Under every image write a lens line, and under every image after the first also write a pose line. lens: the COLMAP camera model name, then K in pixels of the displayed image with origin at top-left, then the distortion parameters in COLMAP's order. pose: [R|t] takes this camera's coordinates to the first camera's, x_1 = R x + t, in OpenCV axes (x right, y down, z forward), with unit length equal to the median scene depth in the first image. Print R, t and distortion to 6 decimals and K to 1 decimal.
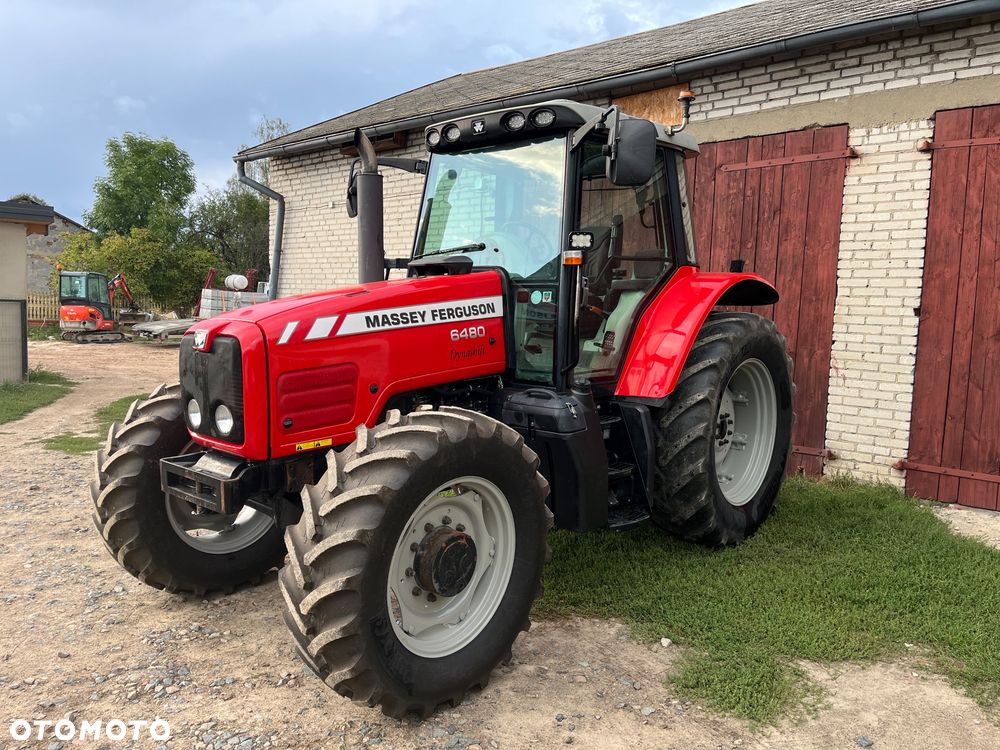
lens RADIAL K [[753.7, 0, 493.7], [0, 753.7, 376.6], [0, 0, 1]] dist [0.061512, -0.081699]
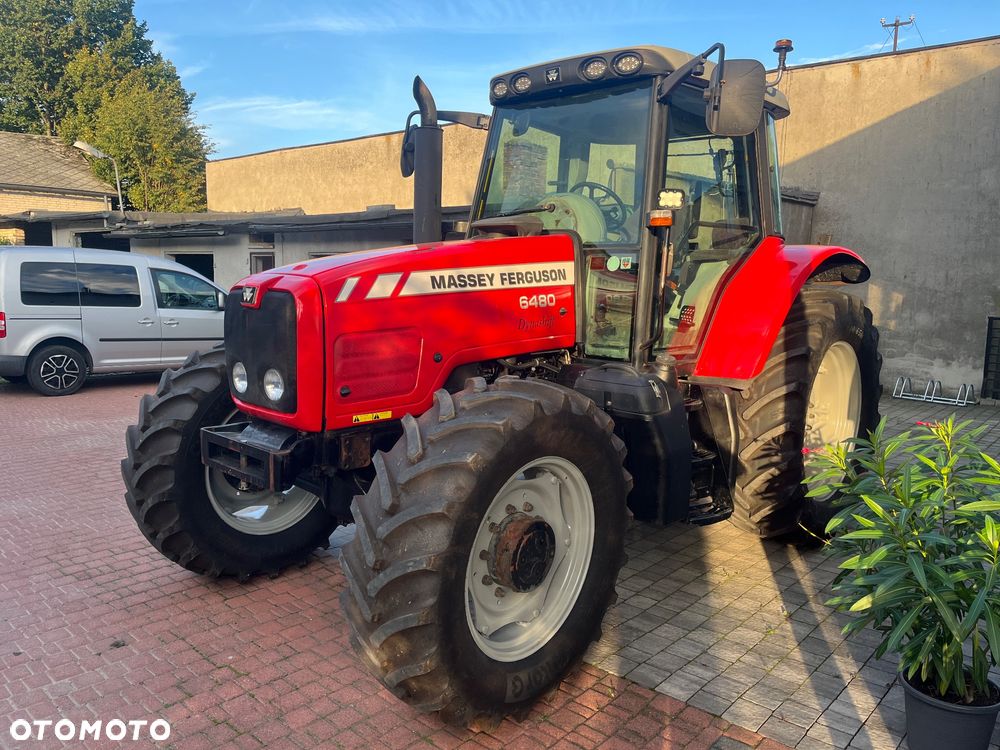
lens RADIAL K [[759.1, 0, 514.3], [0, 759.1, 382.0], [0, 0, 1]] dist [0.058235, -0.075063]
pose [[0.999626, 0.026584, -0.006355, -0.059292], [-0.026436, 0.999404, 0.022215, 0.022202], [0.006942, -0.022038, 0.999733, 0.093507]]
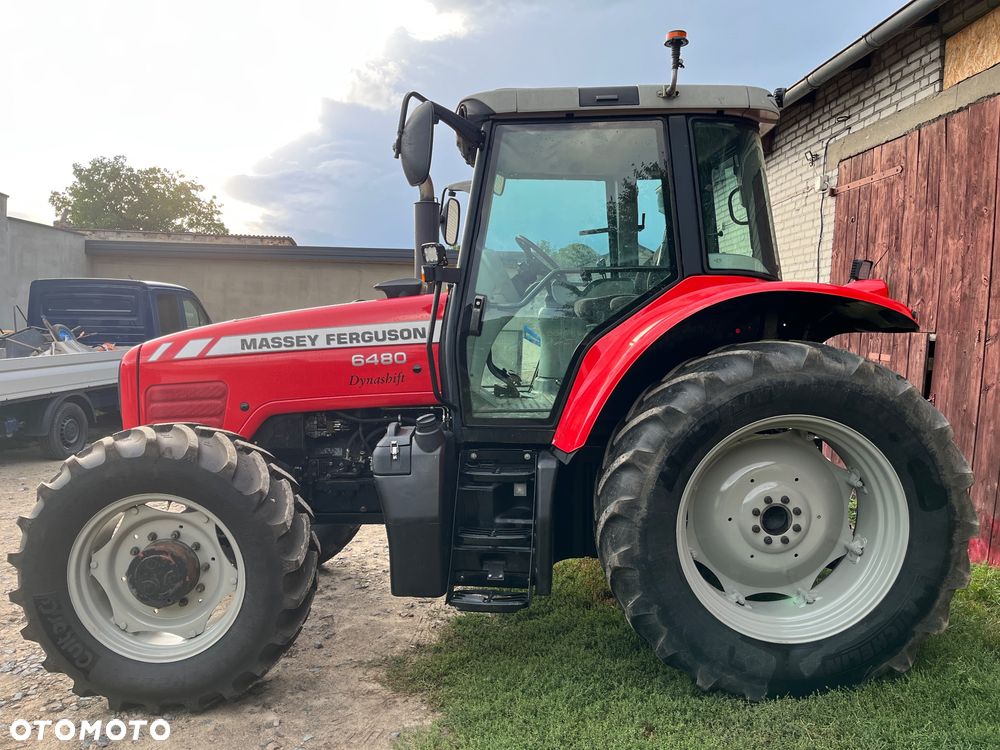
lens RADIAL K [[753.7, 0, 499.2], [0, 753.7, 374.2], [0, 0, 1]] dist [0.061512, -0.081699]
pose [[0.679780, 0.043942, -0.732099, 0.848171], [-0.073413, 0.997267, -0.008308, -0.045798], [0.729733, 0.059393, 0.681148, 0.509276]]
